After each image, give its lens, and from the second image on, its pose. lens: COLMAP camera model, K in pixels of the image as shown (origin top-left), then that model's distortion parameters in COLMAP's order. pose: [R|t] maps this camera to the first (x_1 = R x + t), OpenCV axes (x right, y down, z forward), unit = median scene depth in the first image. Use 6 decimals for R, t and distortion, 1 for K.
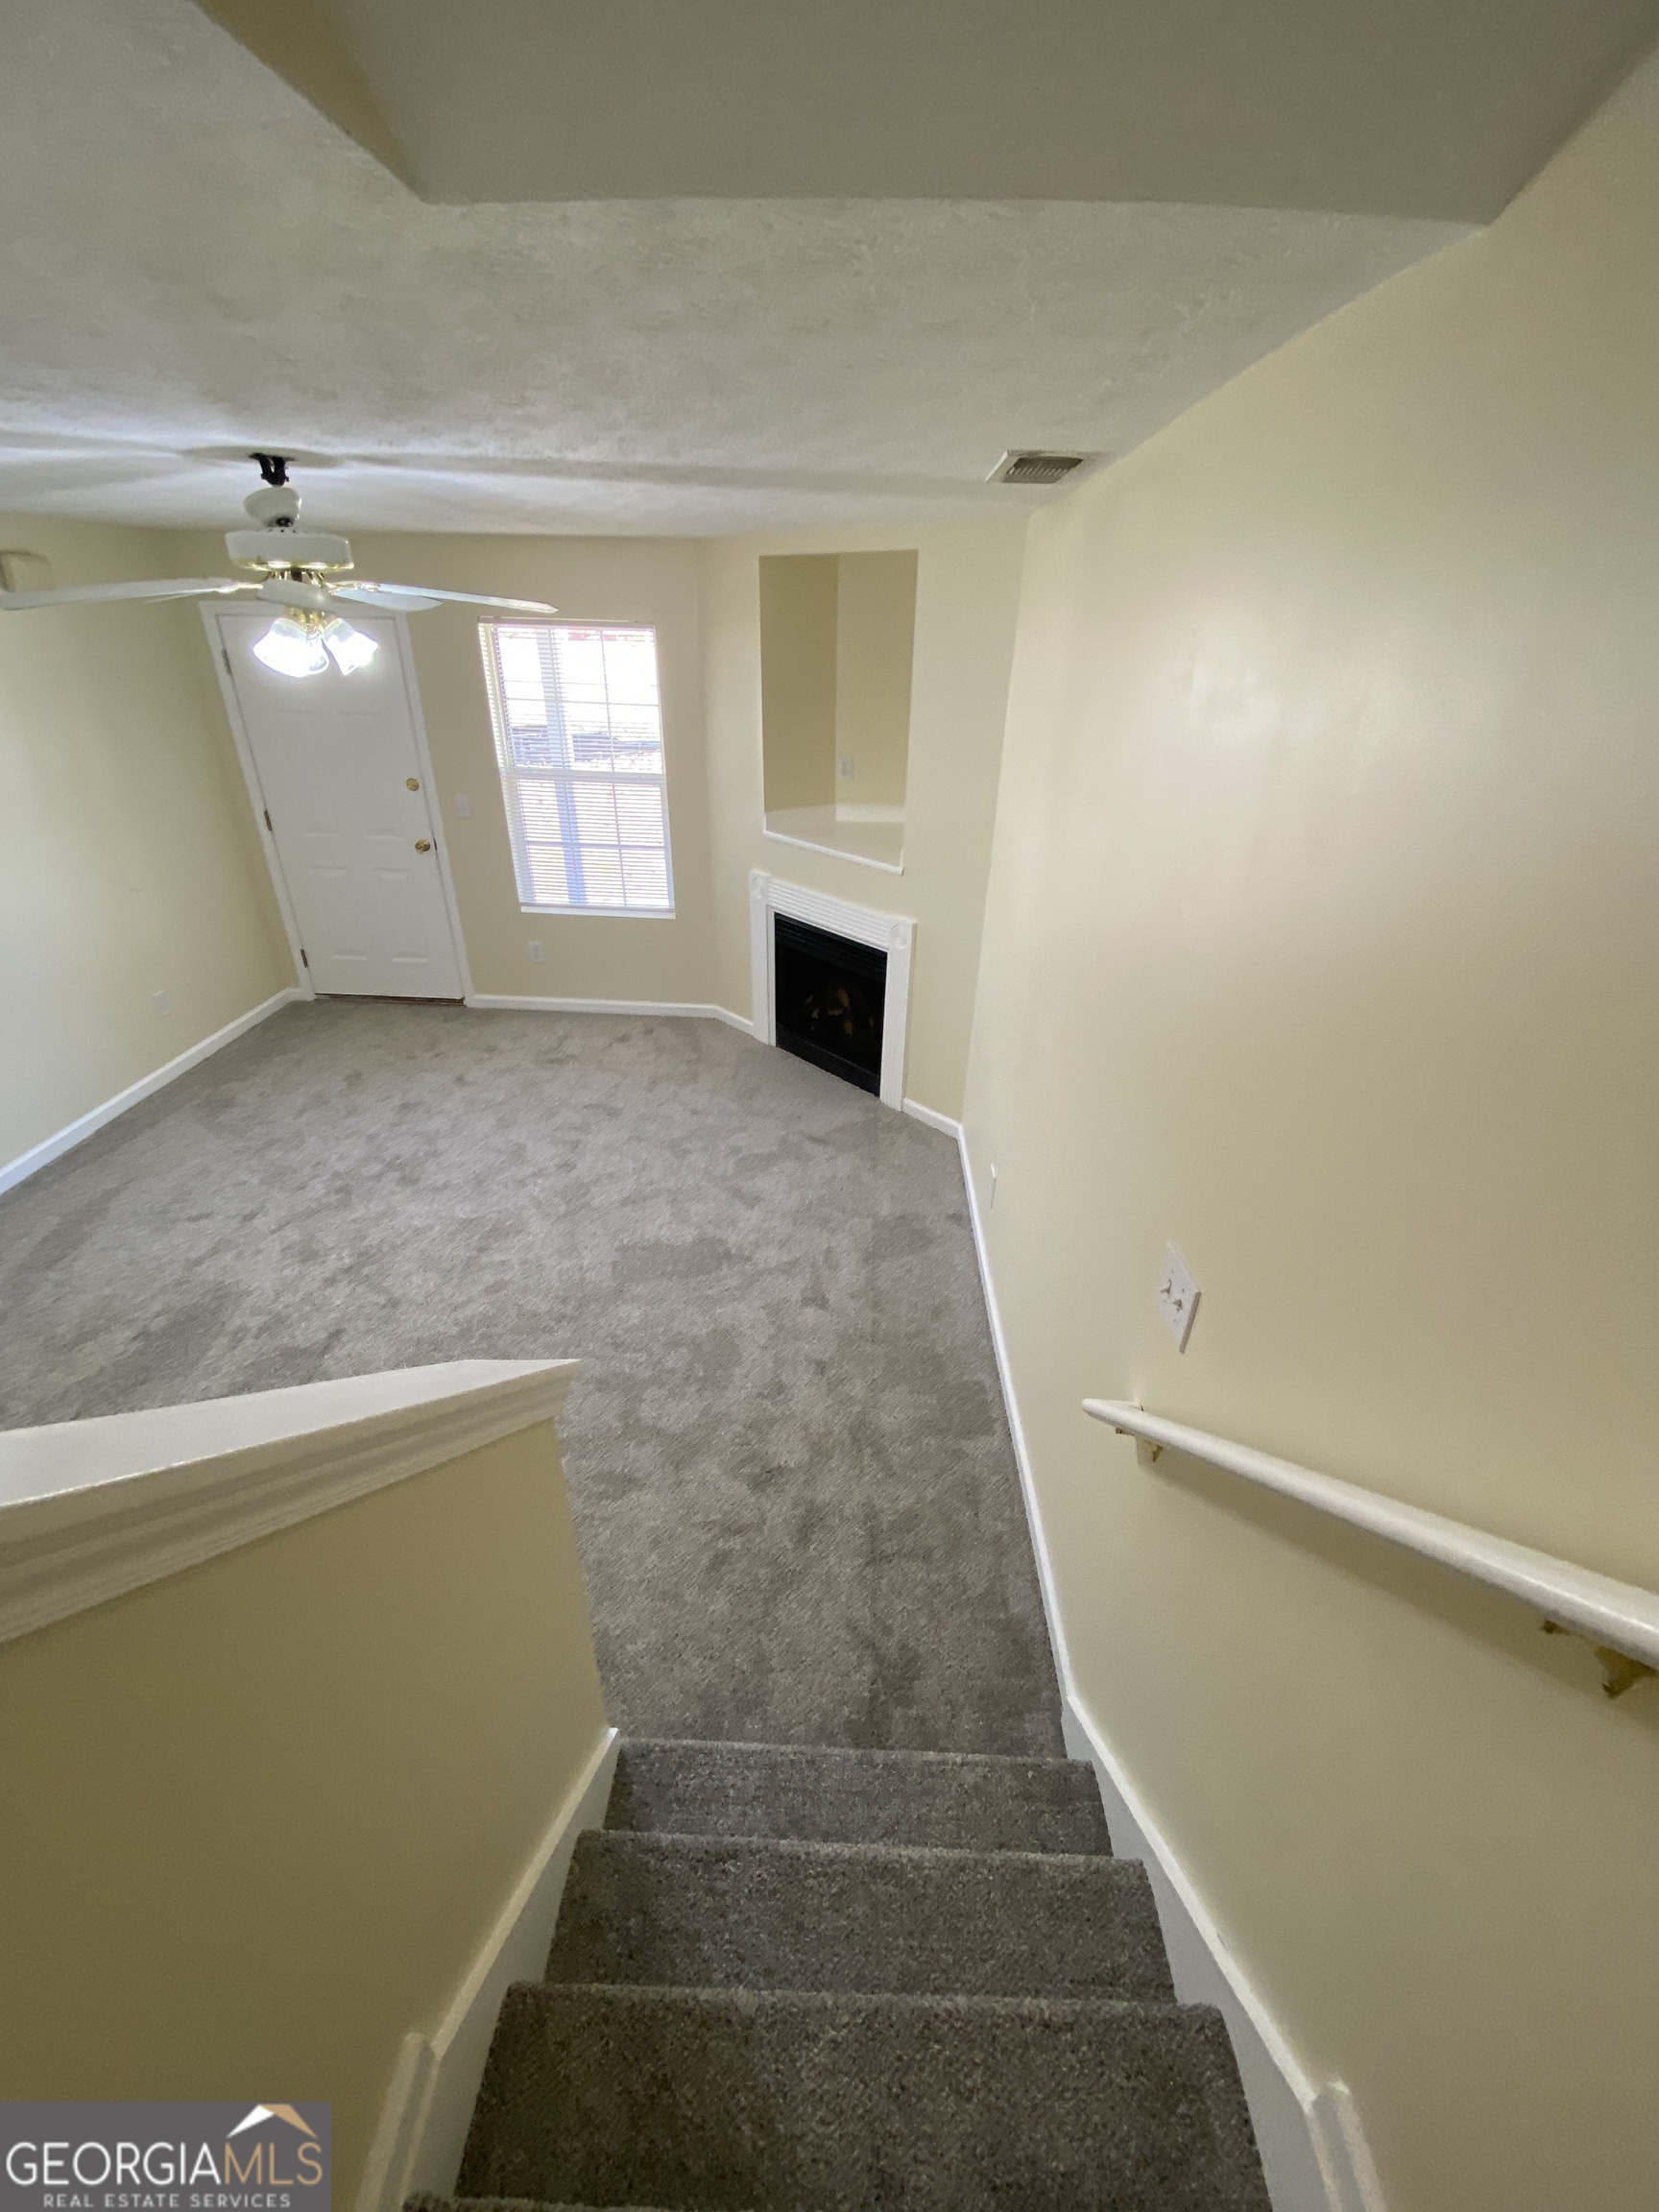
lens RADIAL K [[908.2, 0, 829.5], [0, 908.2, 1106.0], [0, 0, 1]] dist [-0.000638, -0.000141]
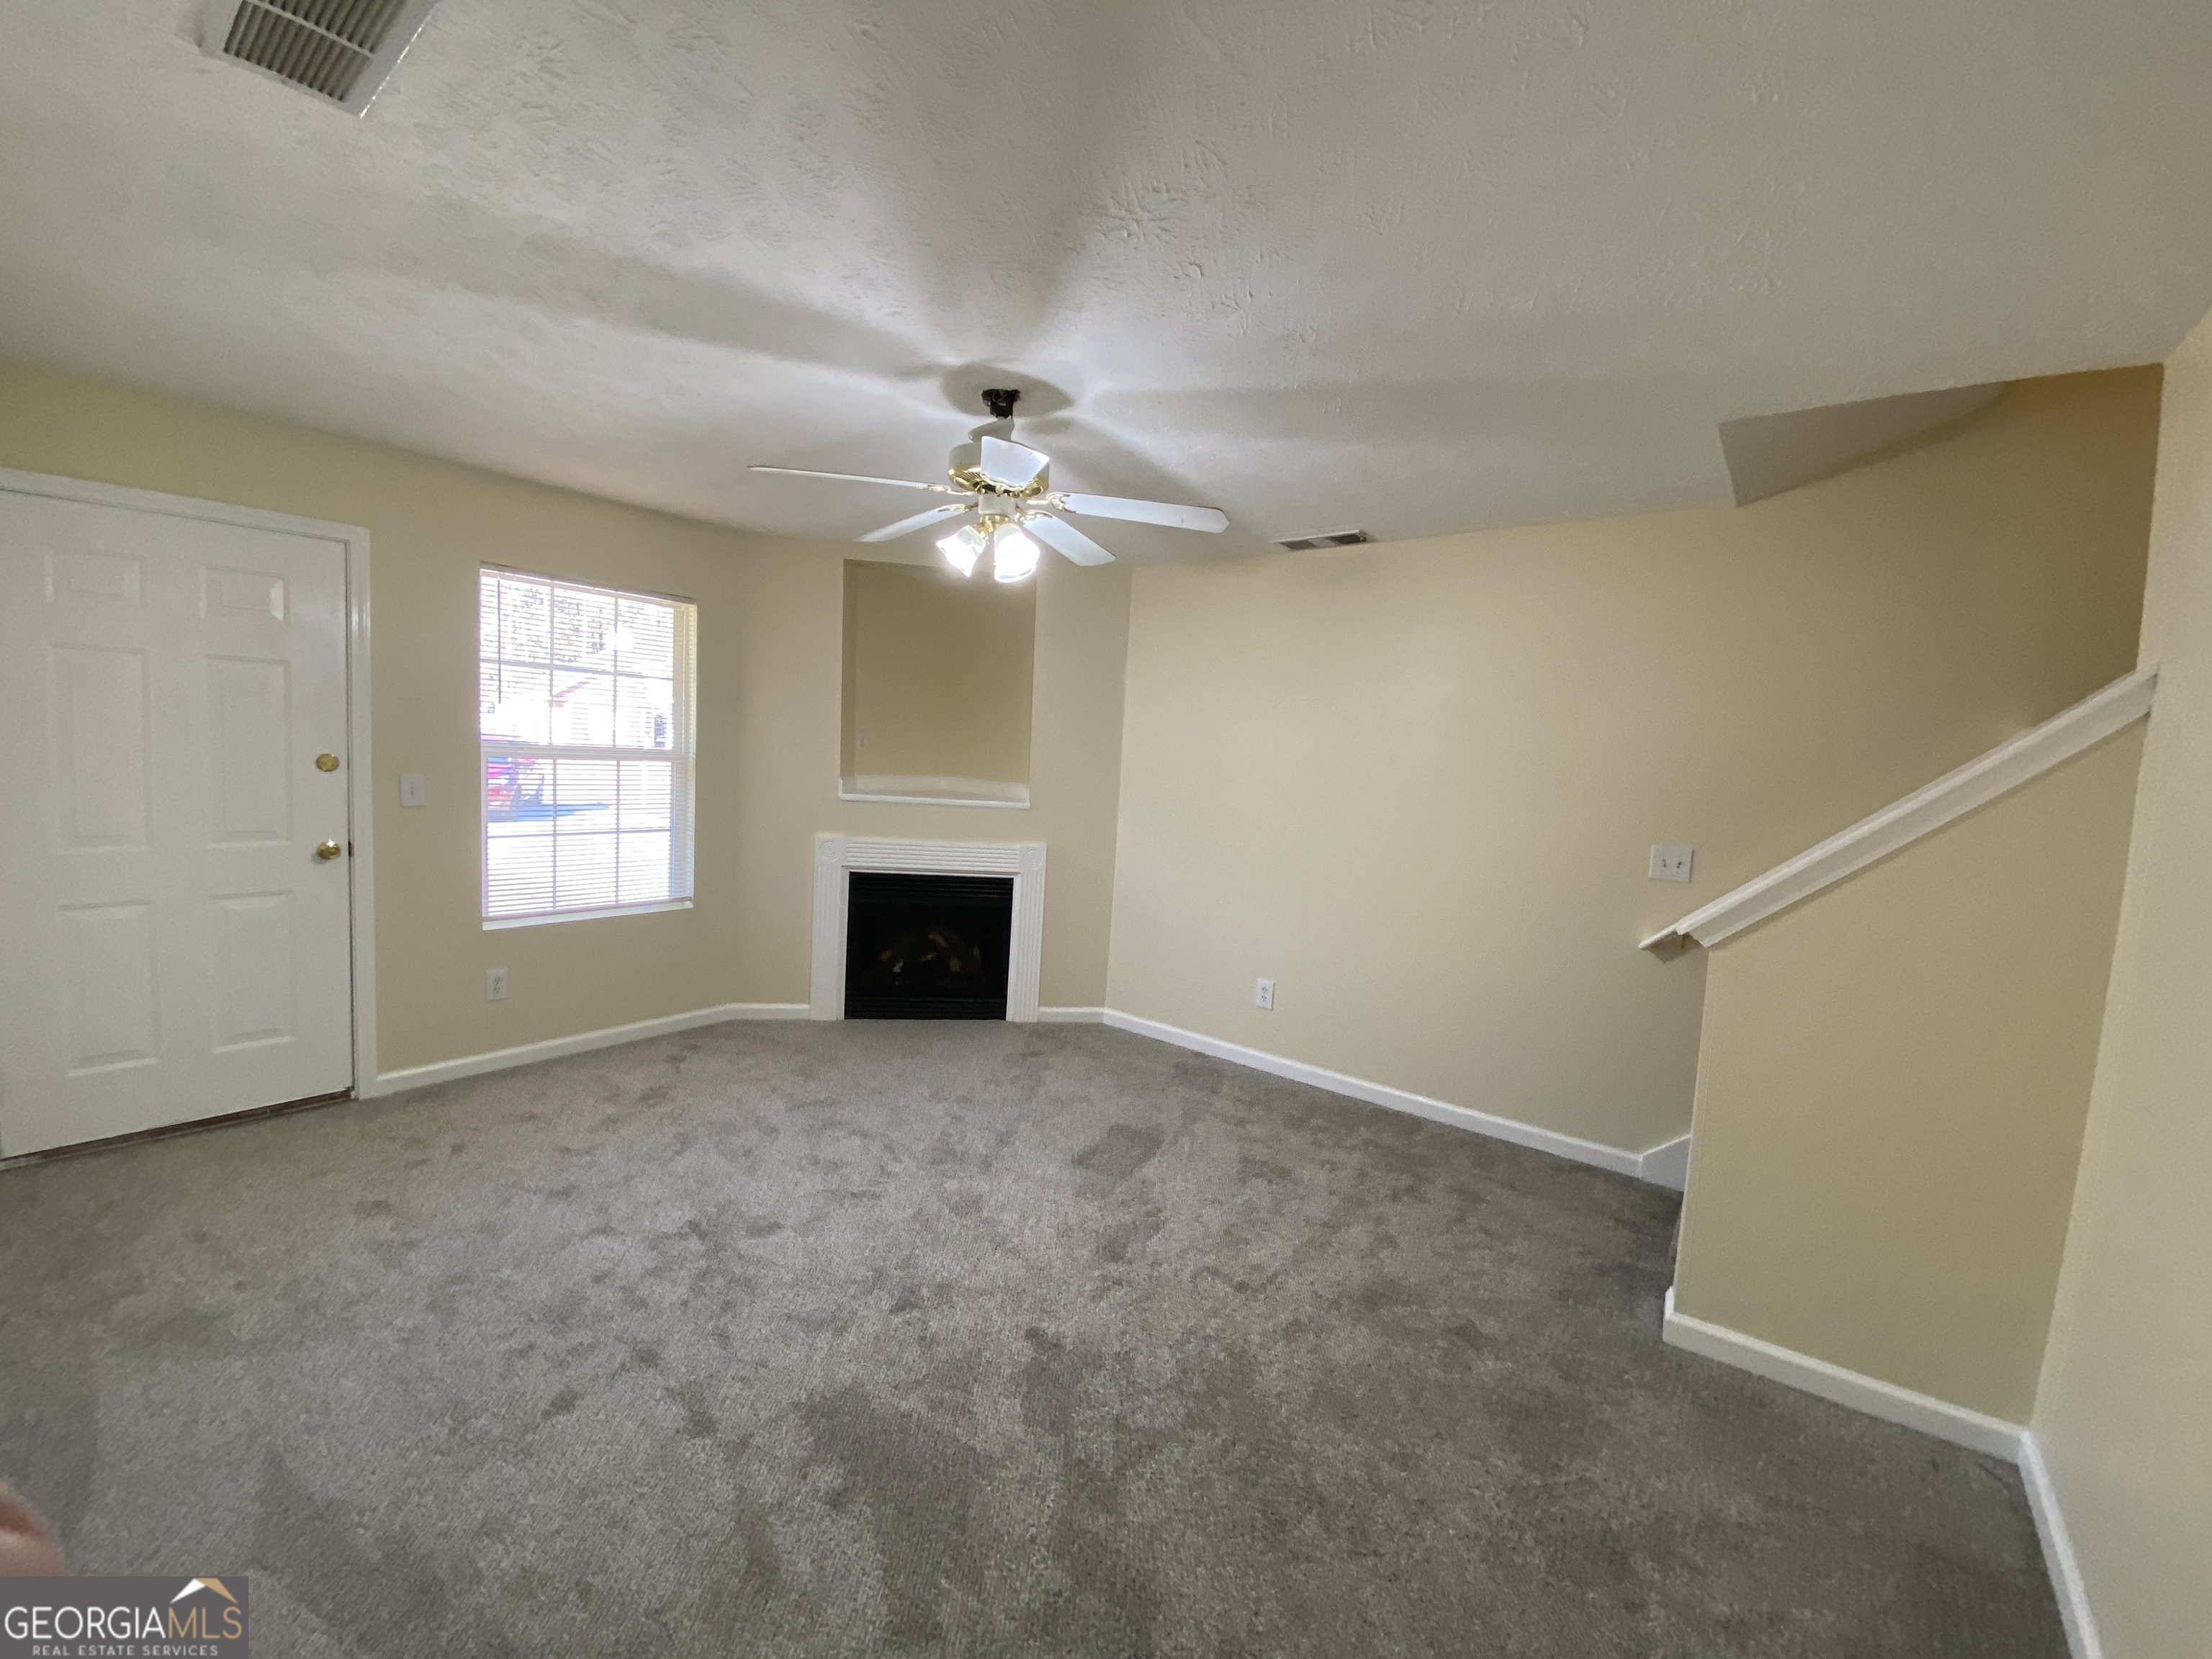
lens RADIAL K [[908.2, 0, 1111.4], [0, 908.2, 810.6], [0, 0, 1]] dist [-0.000638, -0.000141]
pose [[0.589319, -0.060569, 0.805627, -0.710139], [0.349176, 0.918334, -0.186381, 0.007452], [-0.728546, 0.391144, 0.562341, 0.227998]]
